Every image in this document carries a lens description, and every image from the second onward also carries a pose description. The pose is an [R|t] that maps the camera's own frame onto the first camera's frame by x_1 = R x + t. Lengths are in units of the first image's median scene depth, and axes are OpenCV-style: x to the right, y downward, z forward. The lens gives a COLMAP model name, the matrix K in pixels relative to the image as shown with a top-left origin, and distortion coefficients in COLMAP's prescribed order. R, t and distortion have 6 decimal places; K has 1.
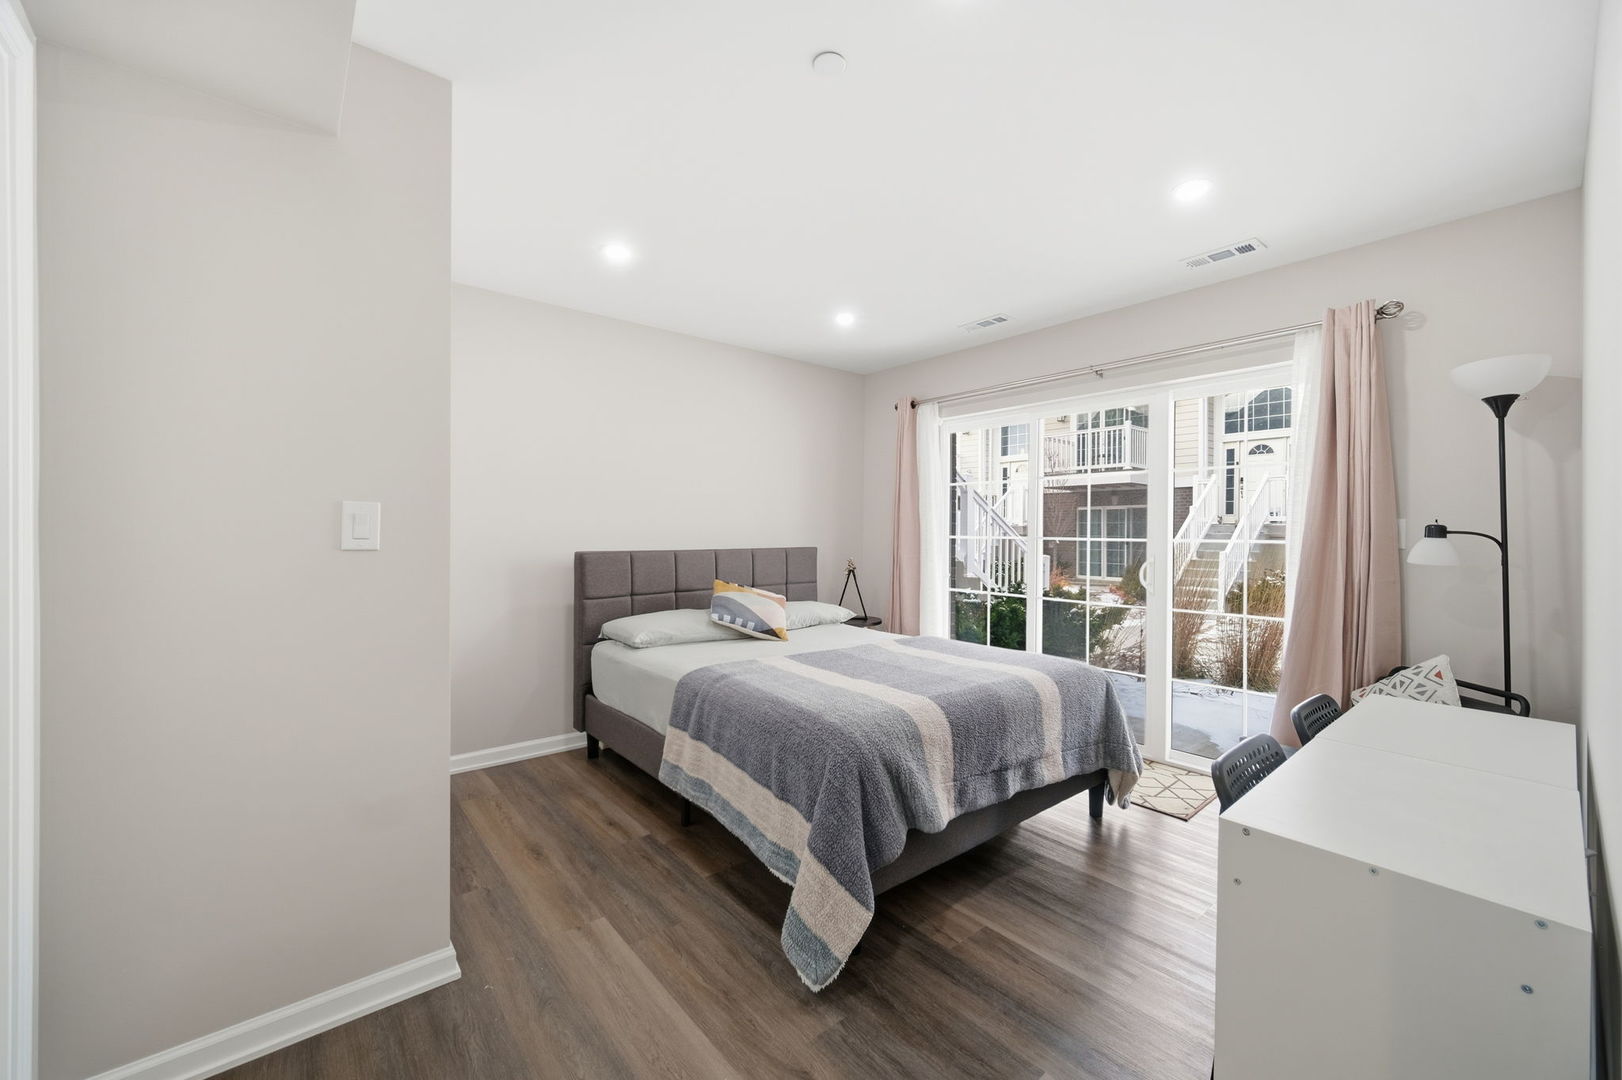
lens RADIAL K [[645.5, 0, 815.2], [0, 645.5, 534.0], [0, 0, 1]] dist [0.004898, 0.000467]
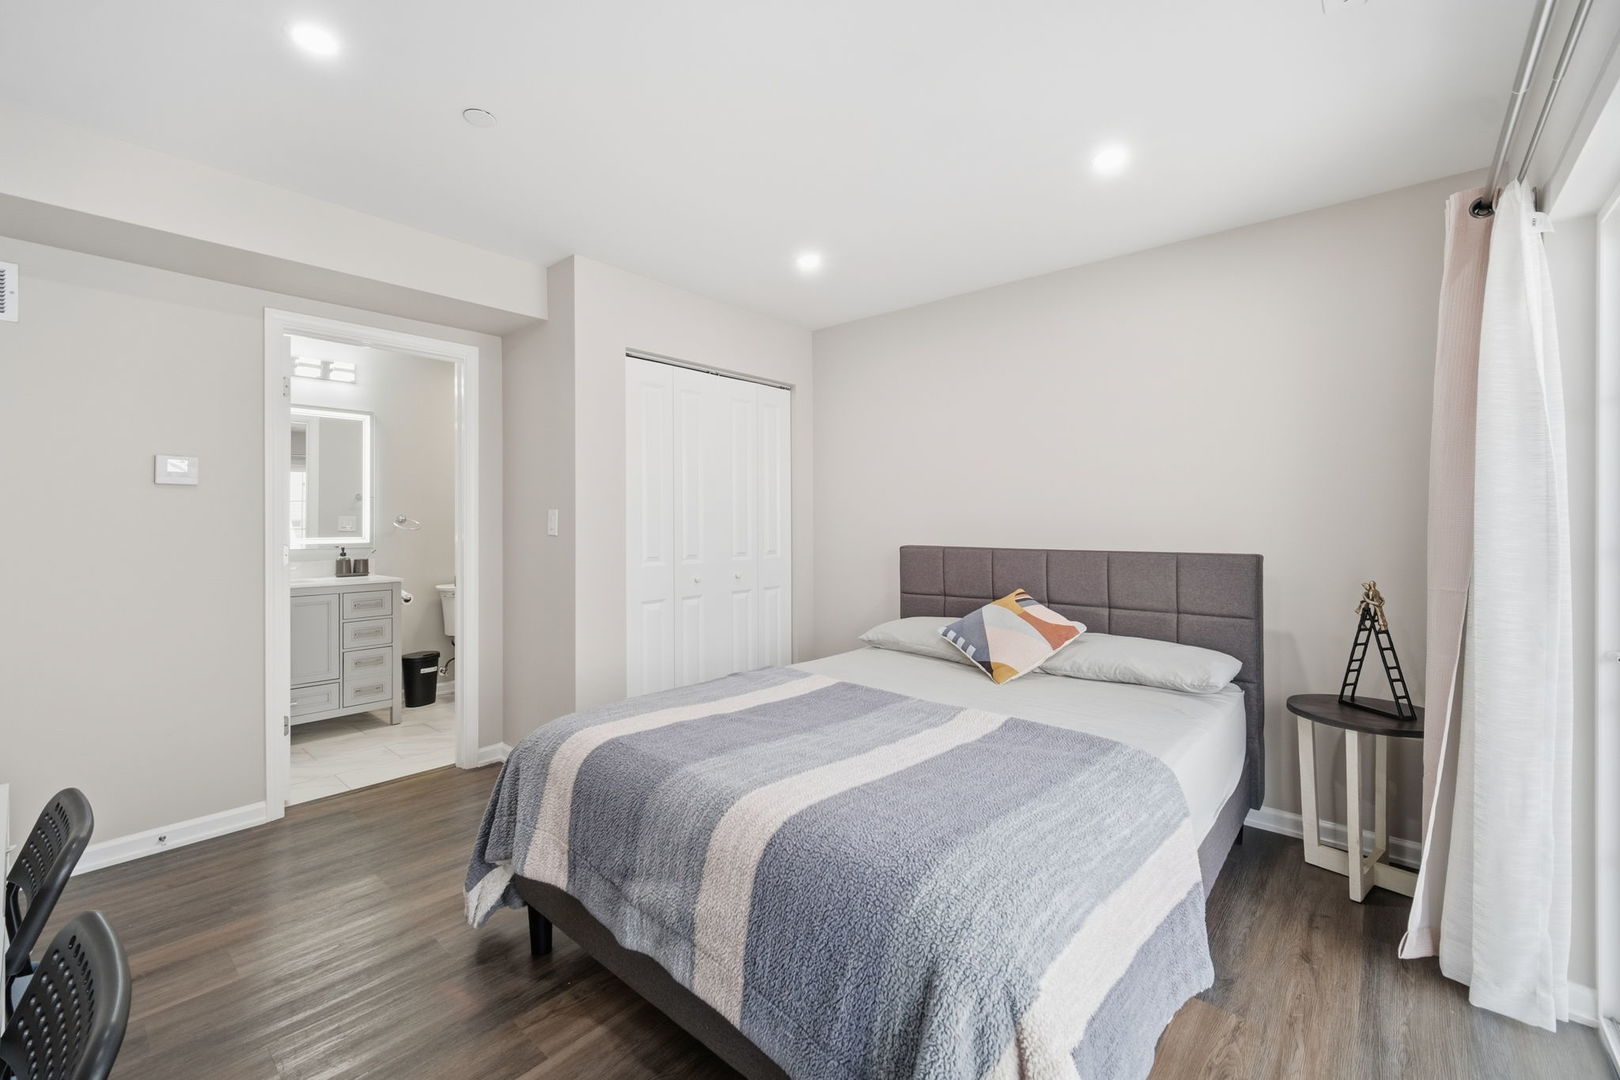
lens RADIAL K [[654.4, 0, 825.8], [0, 654.4, 535.7], [0, 0, 1]] dist [-0.001065, 0.000782]
pose [[0.163530, 0.015995, -0.986409, 0.564592], [-0.014870, 0.999795, 0.013747, 0.000587], [0.986426, 0.012420, 0.163734, 0.645173]]
